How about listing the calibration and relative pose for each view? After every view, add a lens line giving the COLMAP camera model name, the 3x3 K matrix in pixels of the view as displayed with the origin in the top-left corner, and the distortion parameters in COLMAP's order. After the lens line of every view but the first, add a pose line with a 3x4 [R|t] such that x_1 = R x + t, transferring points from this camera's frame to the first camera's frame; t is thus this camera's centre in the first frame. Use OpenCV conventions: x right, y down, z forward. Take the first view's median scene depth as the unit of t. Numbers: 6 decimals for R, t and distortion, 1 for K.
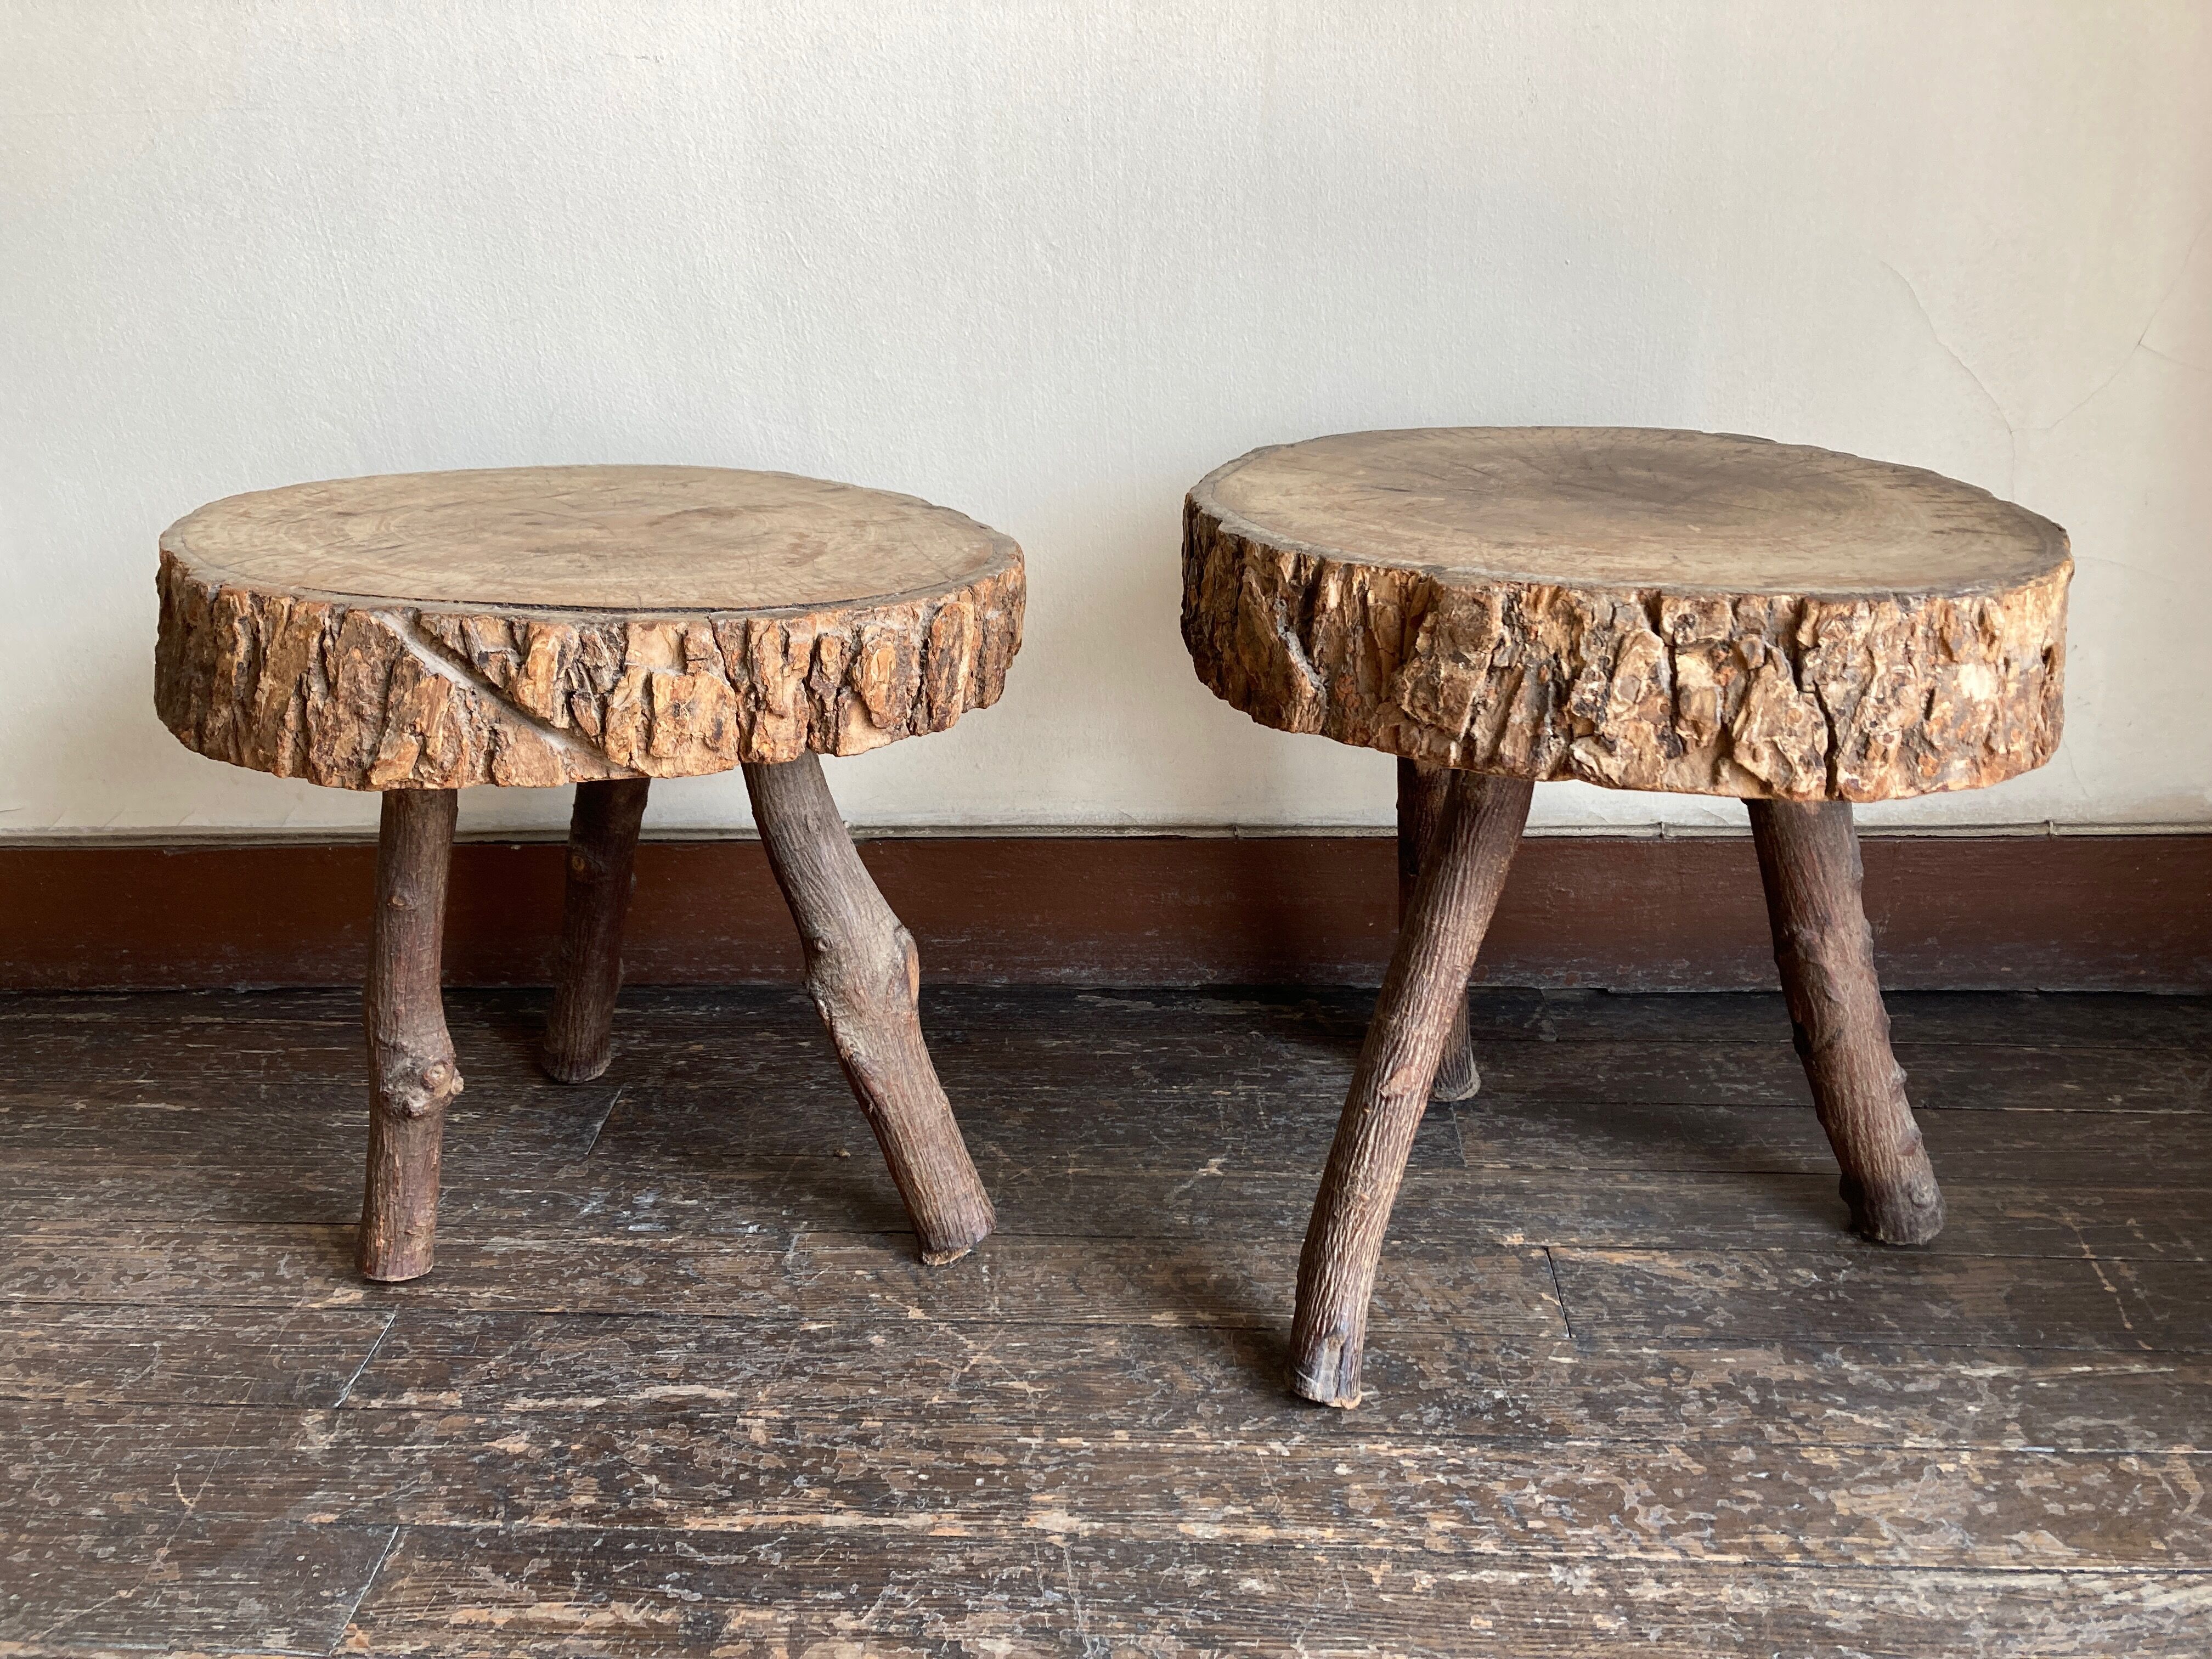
lens RADIAL K [[1814.0, 0, 1087.6], [0, 1814.0, 801.8], [0, 0, 1]] dist [0.008982, -0.008532]
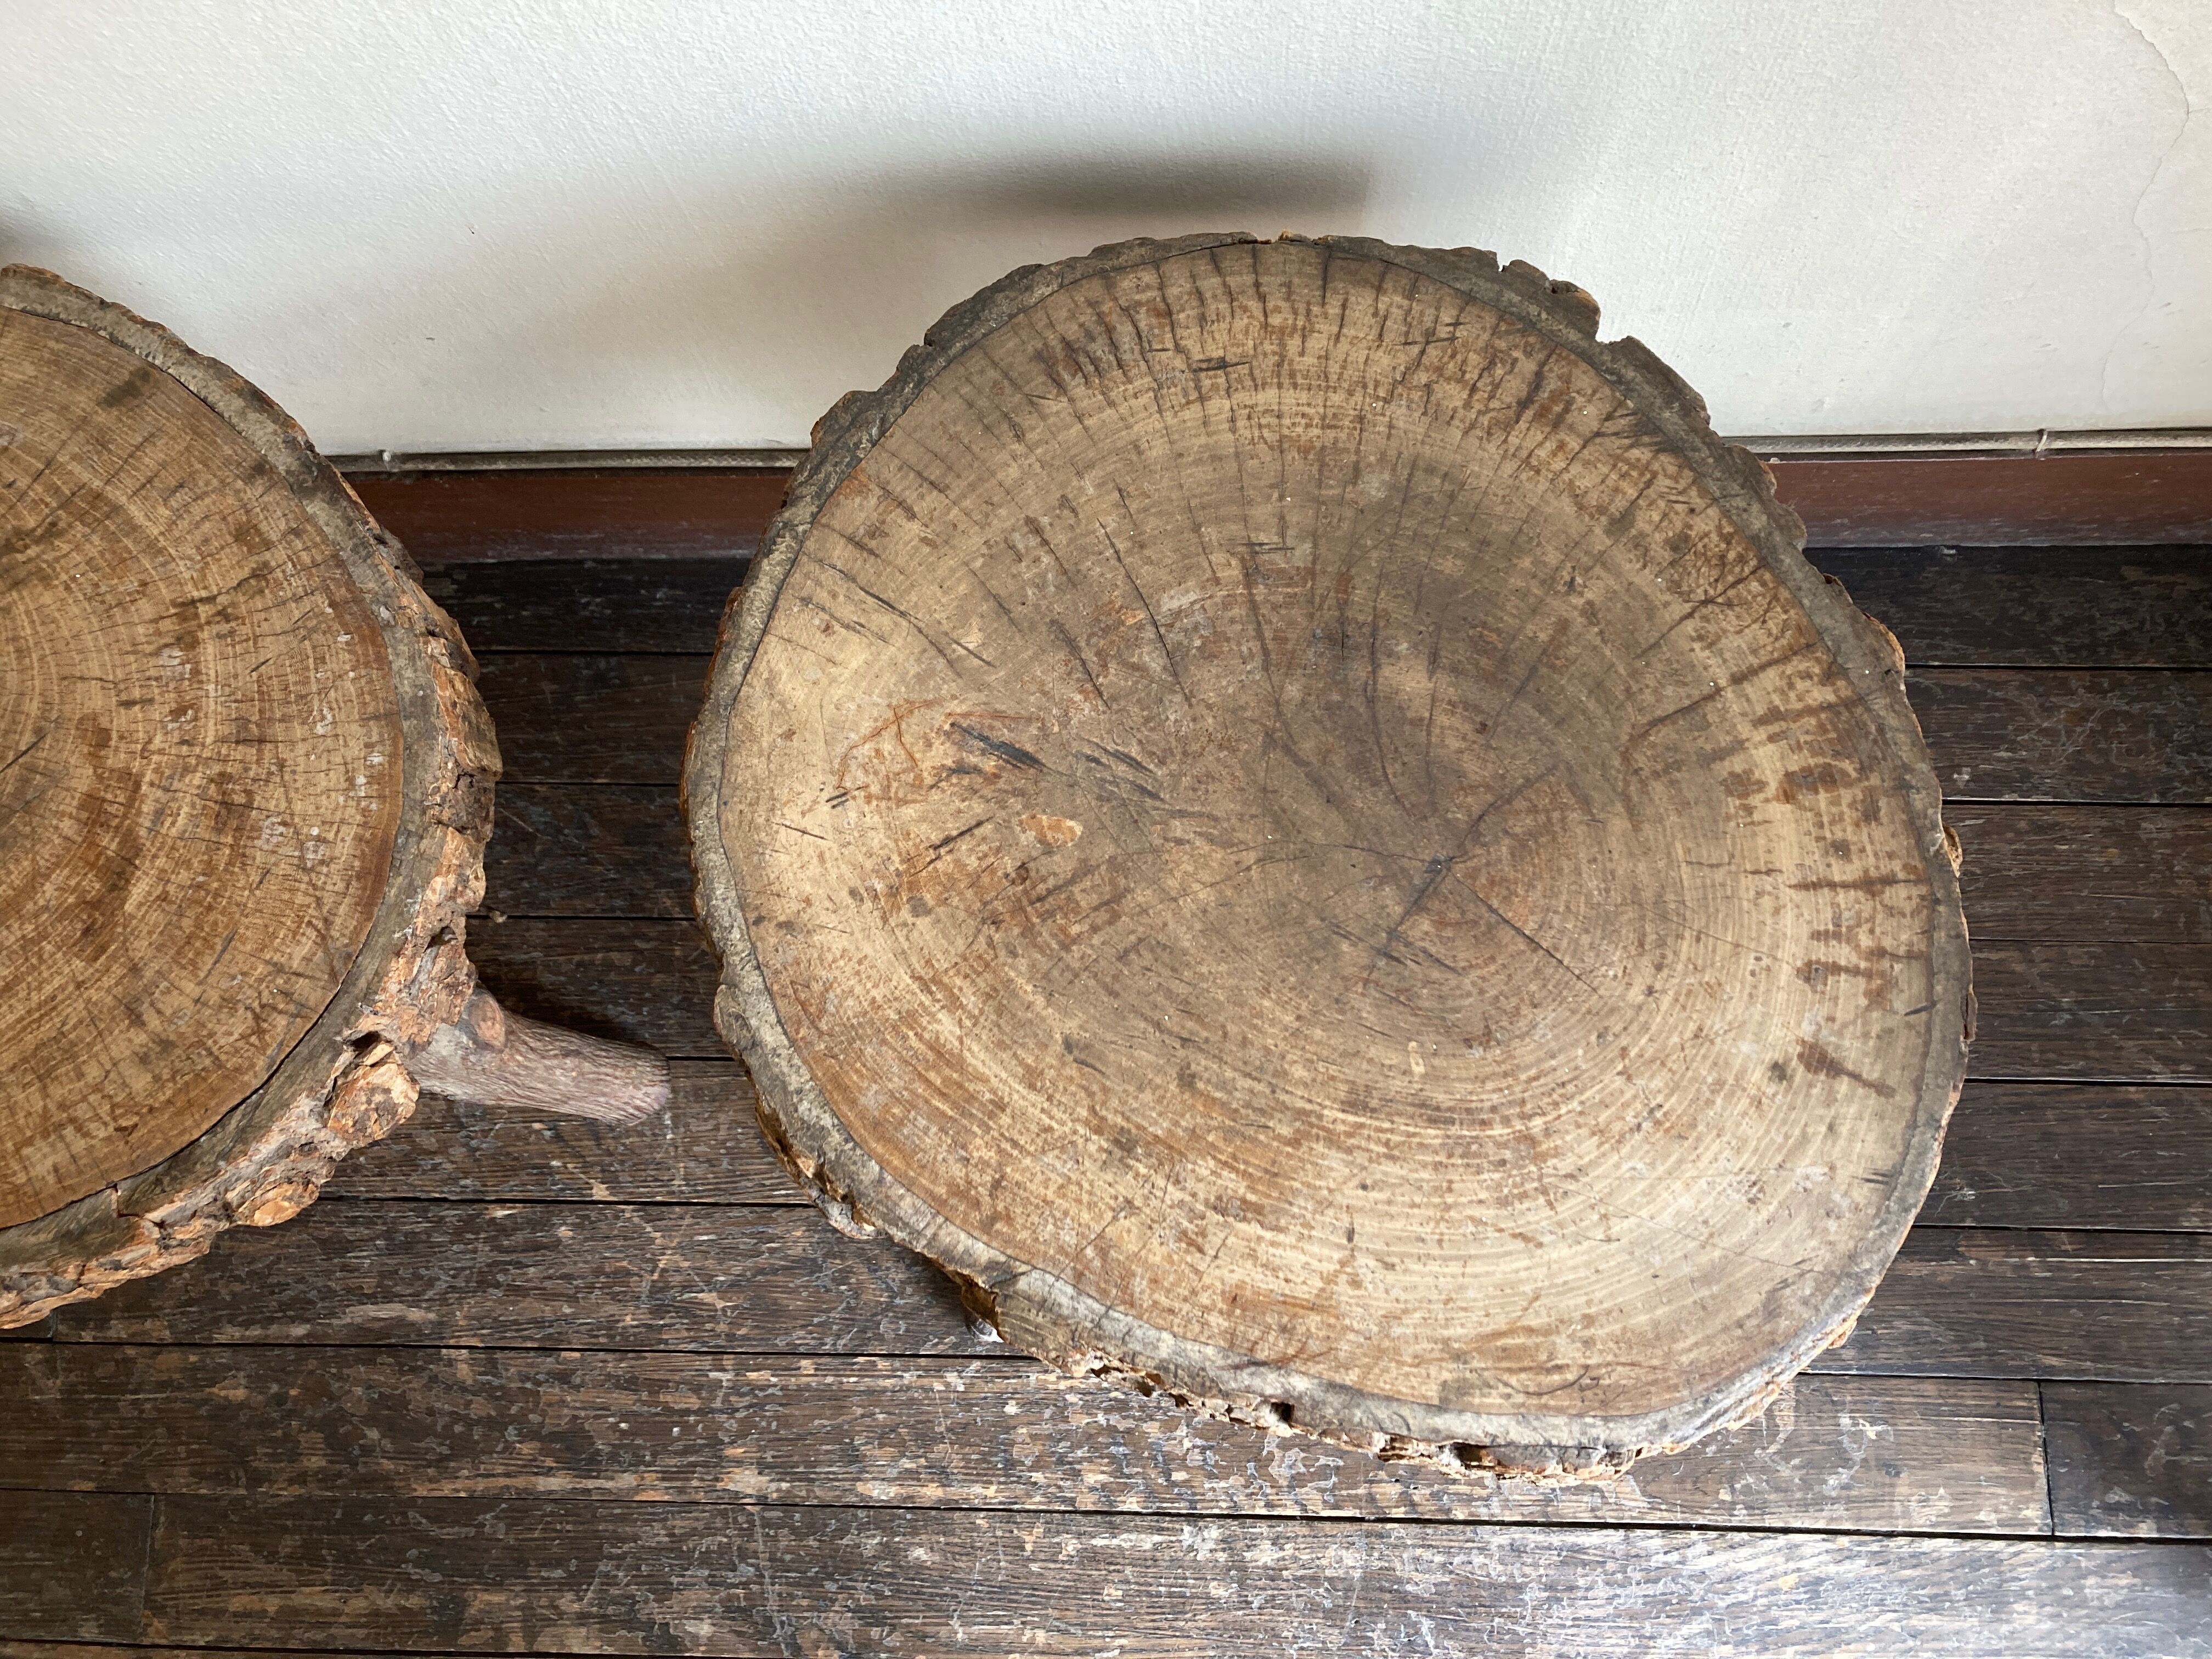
lens RADIAL K [[1814.0, 0, 1085.3], [0, 1814.0, 819.3], [0, 0, 1]] dist [0.008982, -0.008532]
pose [[0.999172, -0.040528, 0.003597, 0.192806], [0.020361, 0.574606, 0.818177, -0.708078], [-0.035226, -0.817426, 0.574955, 0.660299]]
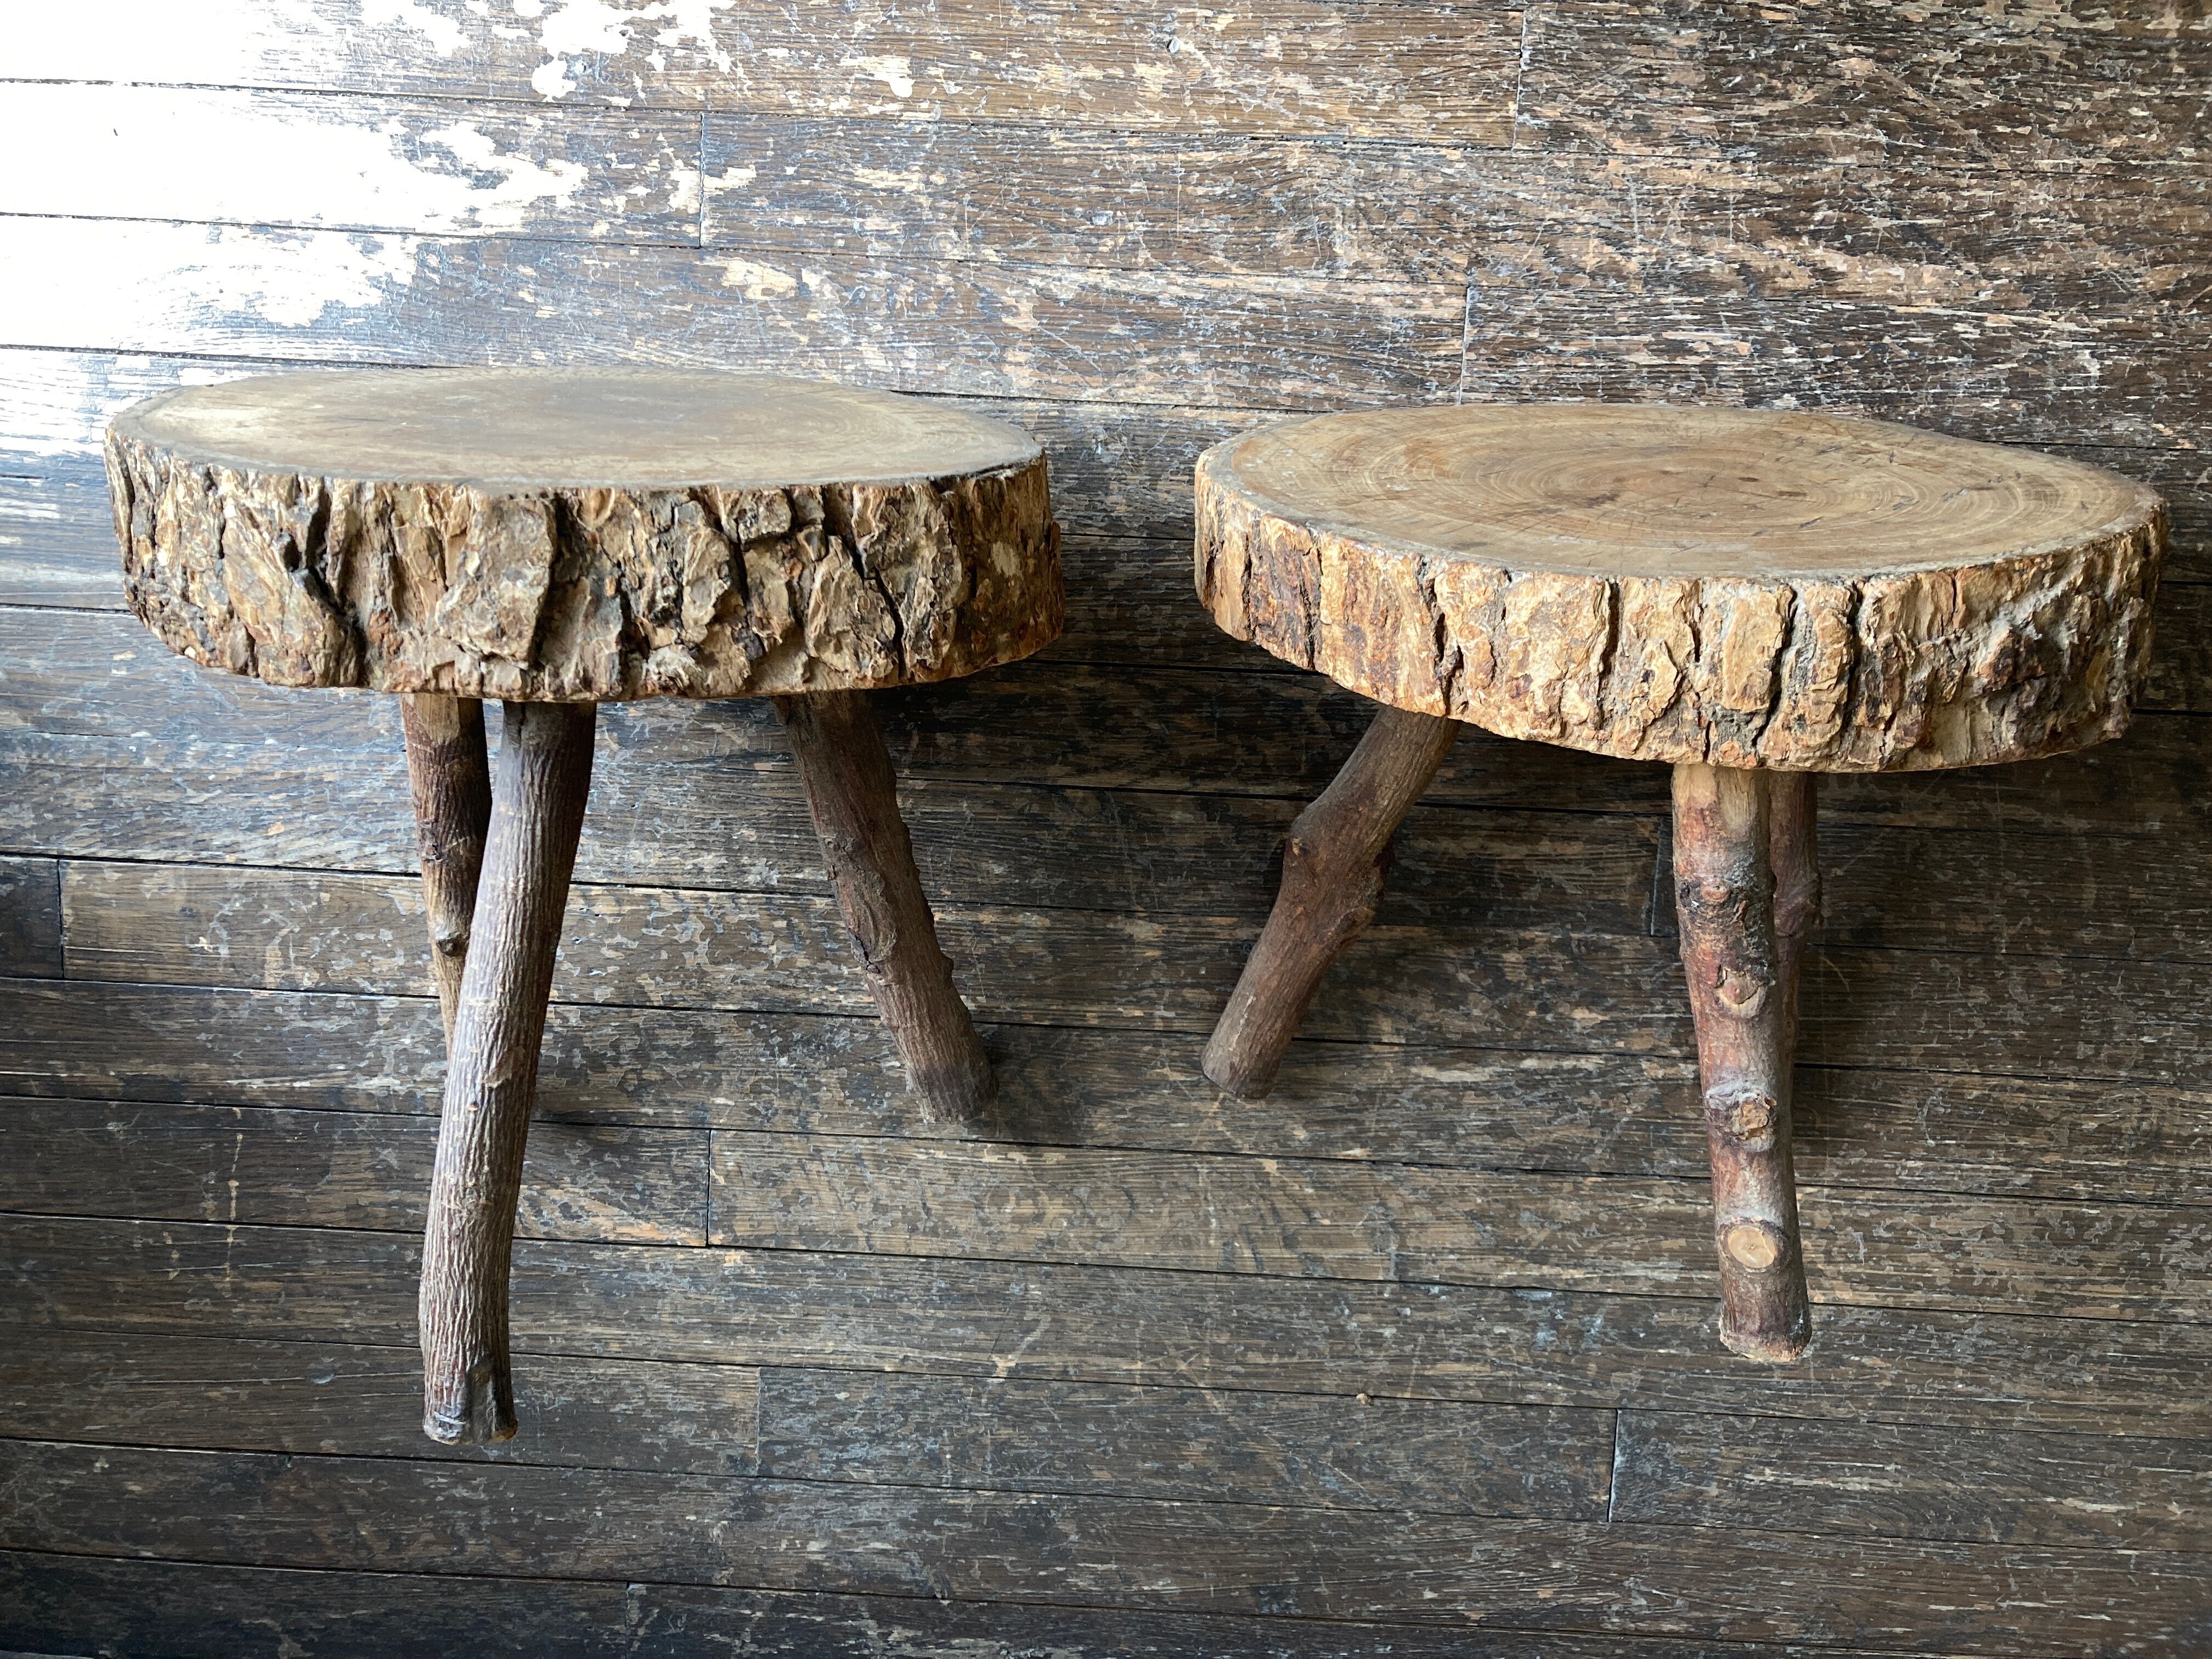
lens RADIAL K [[1814.0, 0, 1106.1], [0, 1814.0, 836.9], [0, 0, 1]] dist [0.008982, -0.008532]
pose [[-0.999429, 0.004820, 0.033430, -0.033598], [0.026037, -0.520524, 0.853450, -0.658229], [0.021515, 0.853834, 0.520101, 0.252512]]
